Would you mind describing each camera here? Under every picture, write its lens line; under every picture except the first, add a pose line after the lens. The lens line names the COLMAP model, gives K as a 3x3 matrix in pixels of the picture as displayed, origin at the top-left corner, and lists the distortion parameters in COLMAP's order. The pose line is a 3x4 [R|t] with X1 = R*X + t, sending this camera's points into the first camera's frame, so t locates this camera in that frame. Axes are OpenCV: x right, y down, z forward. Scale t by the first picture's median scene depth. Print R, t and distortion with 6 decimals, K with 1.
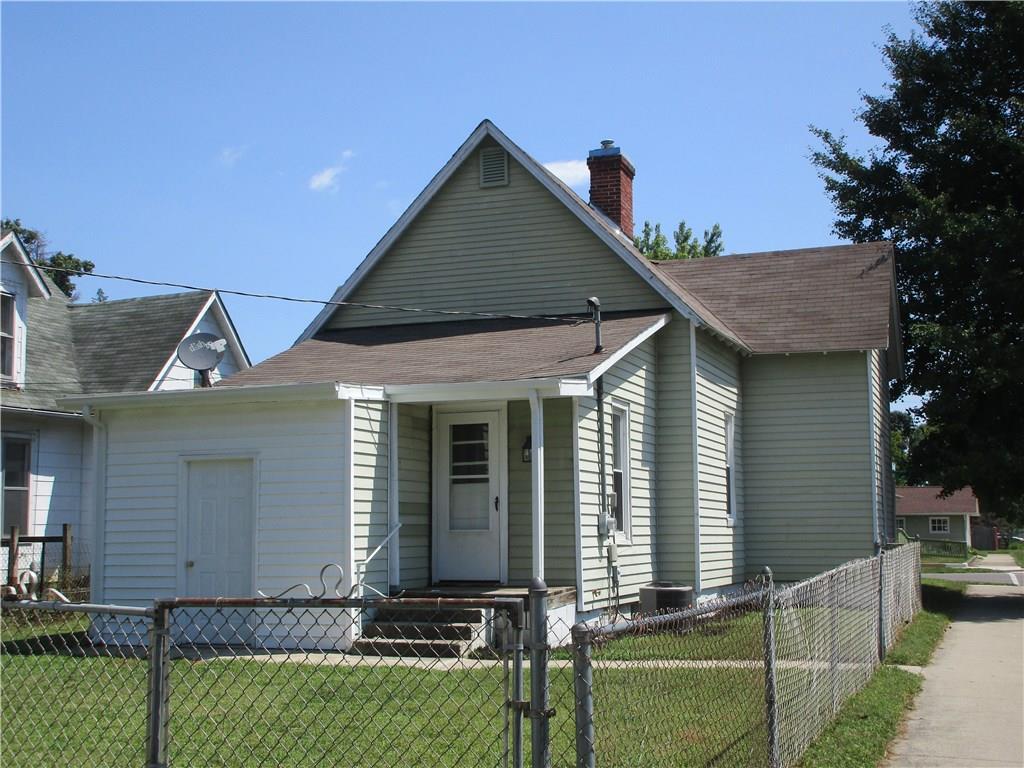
lens RADIAL K [[1326.8, 0, 512.0], [0, 1326.8, 383.9], [0, 0, 1]] dist [0.001803, 0.000000]
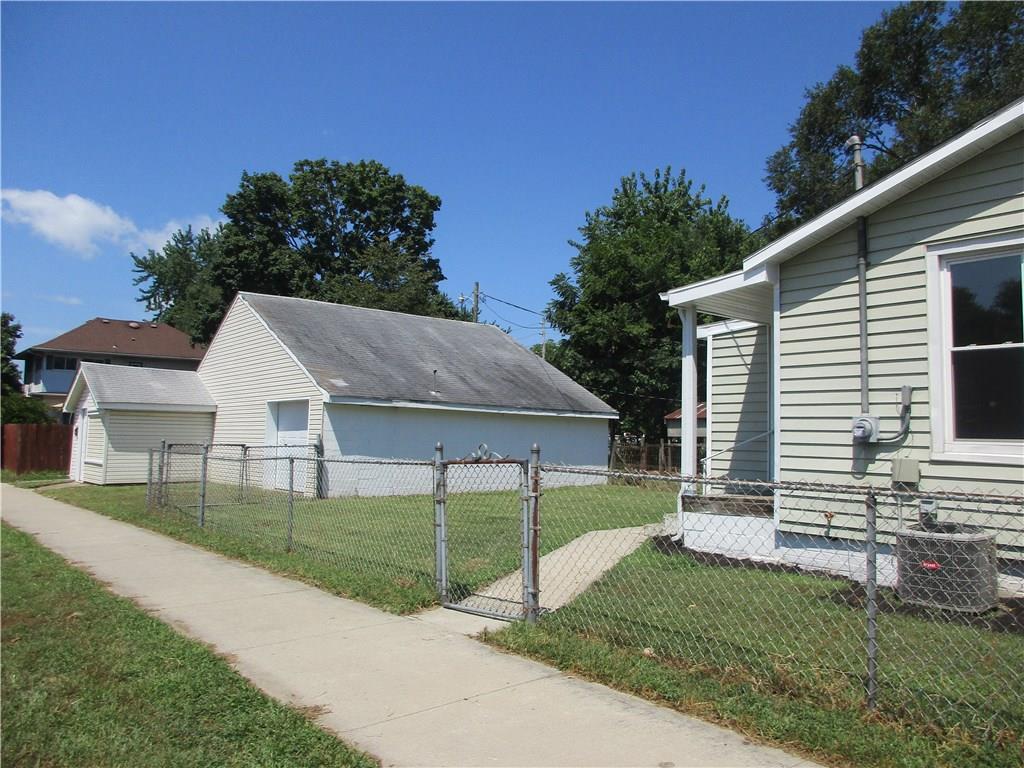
lens RADIAL K [[767.6, 0, 512.2], [0, 767.6, 383.9], [0, 0, 1]] dist [0.010141, -0.012454]
pose [[-0.523563, -0.059387, -0.849915, 0.604441], [0.080486, 0.989659, -0.118732, 0.129073], [0.848177, -0.130570, -0.513368, 1.185658]]
